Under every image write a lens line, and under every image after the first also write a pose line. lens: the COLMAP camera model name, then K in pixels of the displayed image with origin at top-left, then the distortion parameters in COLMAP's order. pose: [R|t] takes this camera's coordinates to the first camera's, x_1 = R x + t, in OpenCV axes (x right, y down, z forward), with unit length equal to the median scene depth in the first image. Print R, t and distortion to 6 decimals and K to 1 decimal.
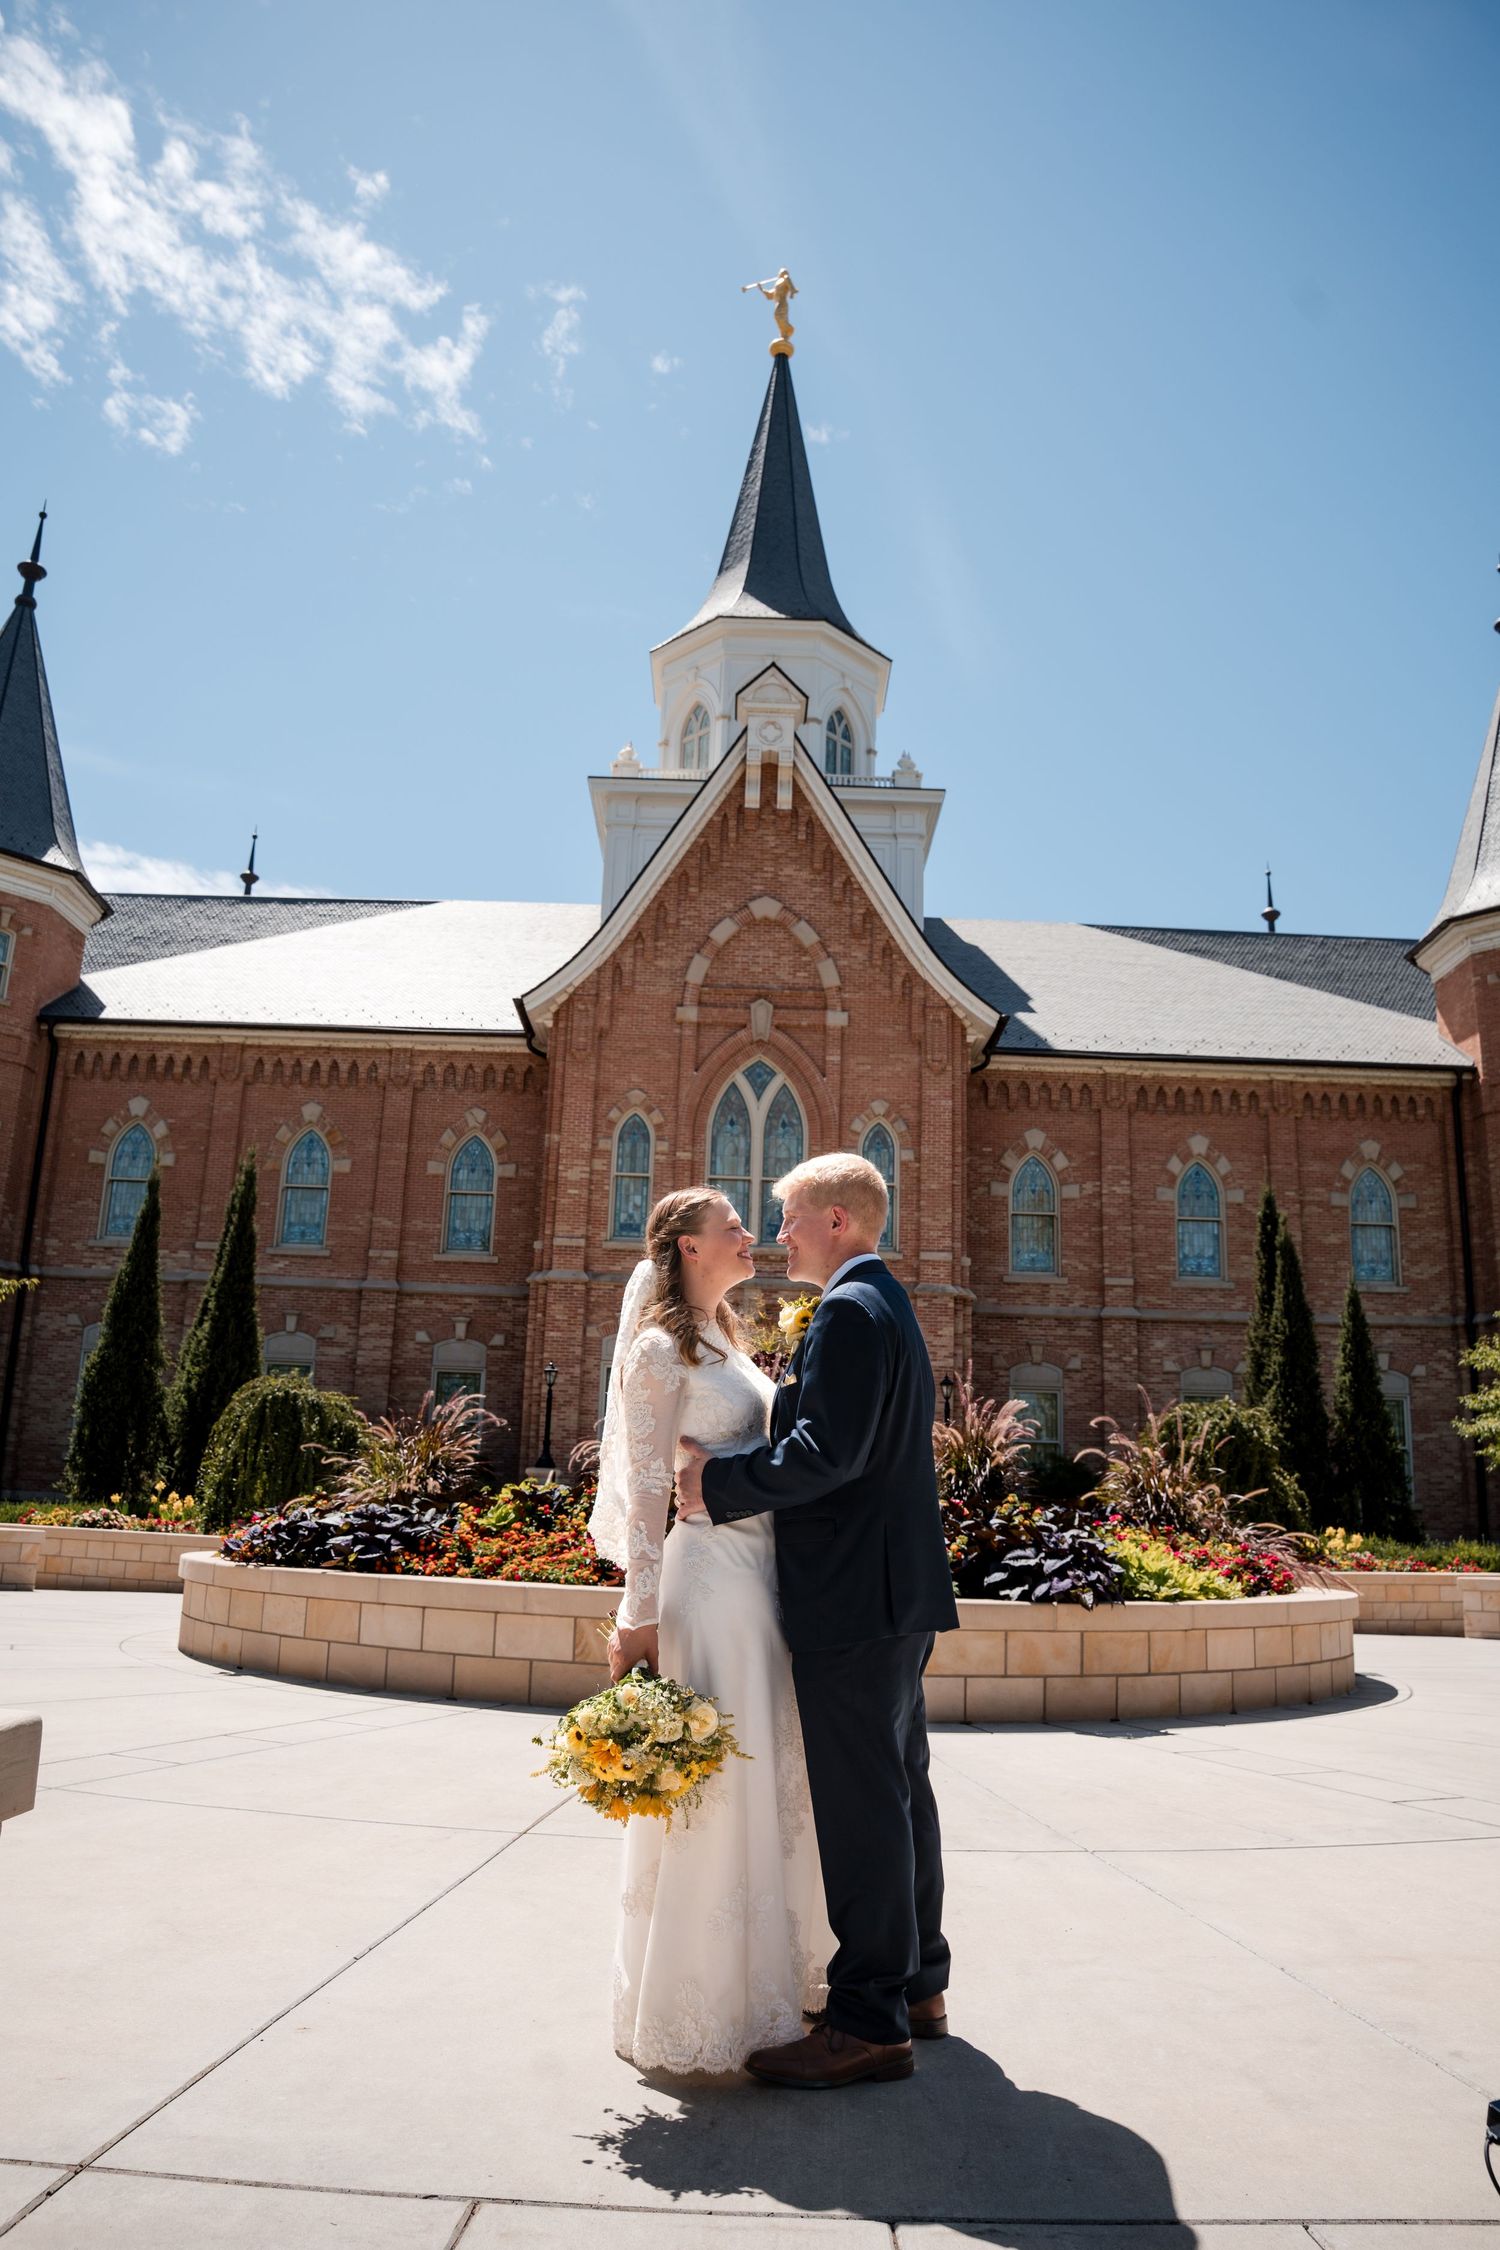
lens RADIAL K [[1611.3, 0, 749.5], [0, 1611.3, 1135.1], [0, 0, 1]] dist [-0.134658, 0.109295]
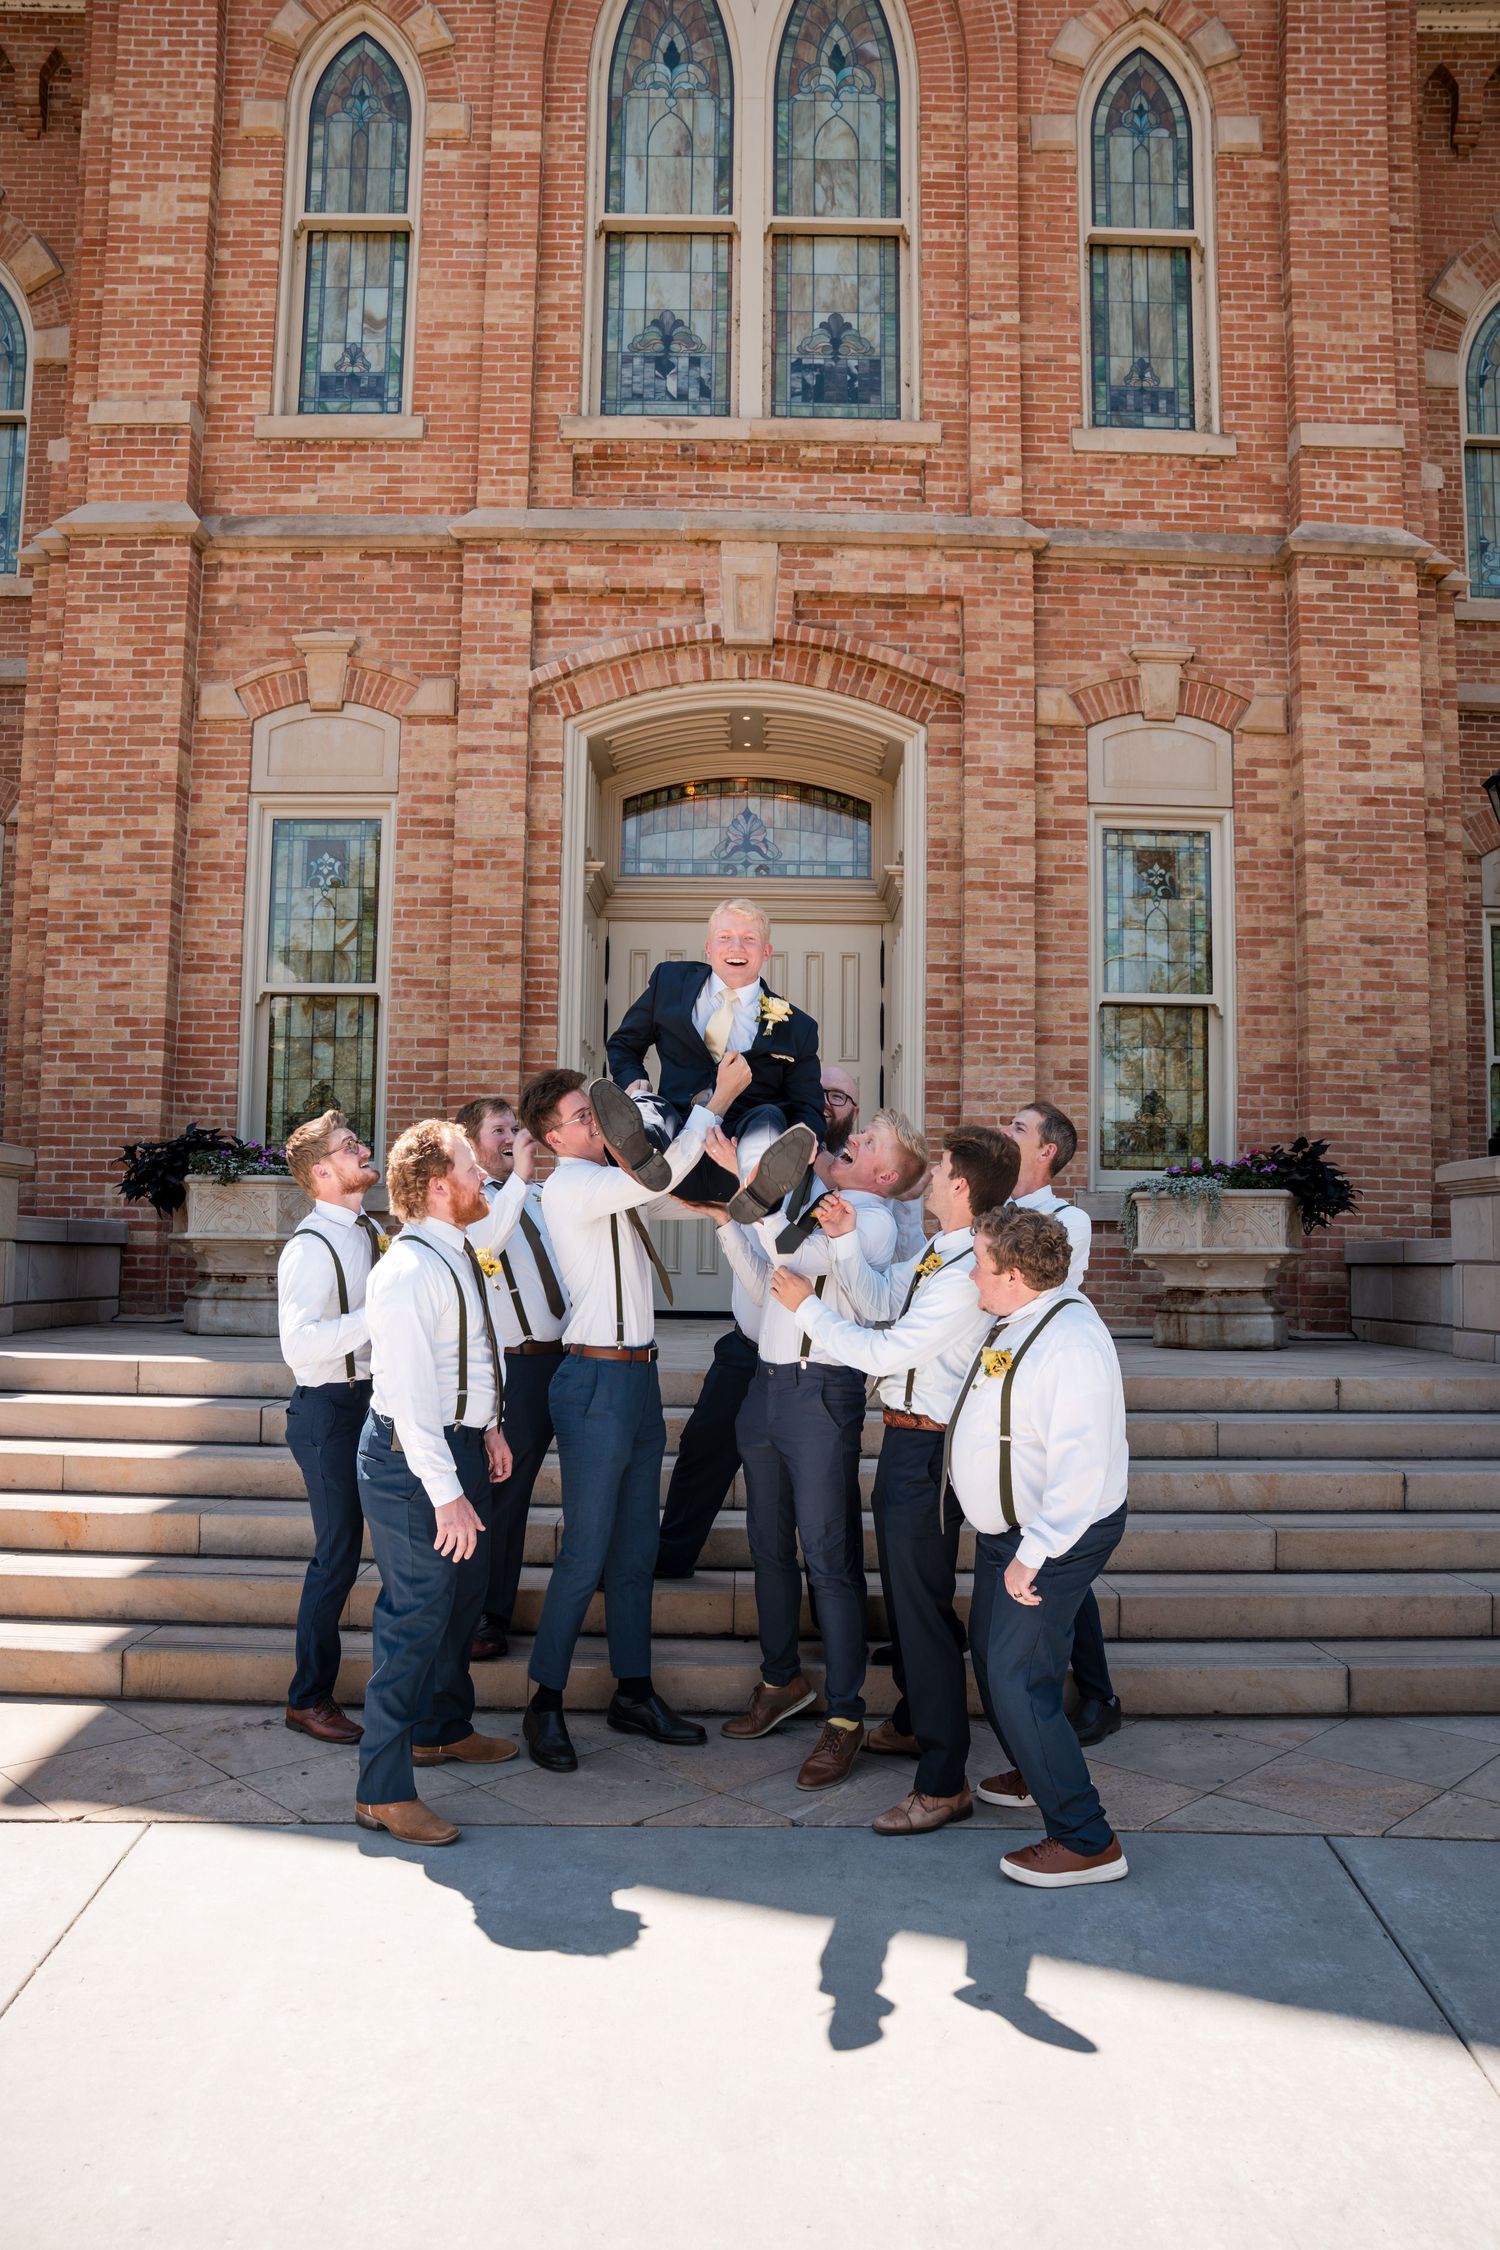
lens RADIAL K [[1611.3, 0, 749.5], [0, 1611.3, 1135.1], [0, 0, 1]] dist [-0.134658, 0.109295]
pose [[0.999784, -0.020196, -0.004879, 0.001413], [0.020728, 0.985635, 0.167612, 0.149813], [0.001424, -0.167677, 0.985841, 0.670182]]
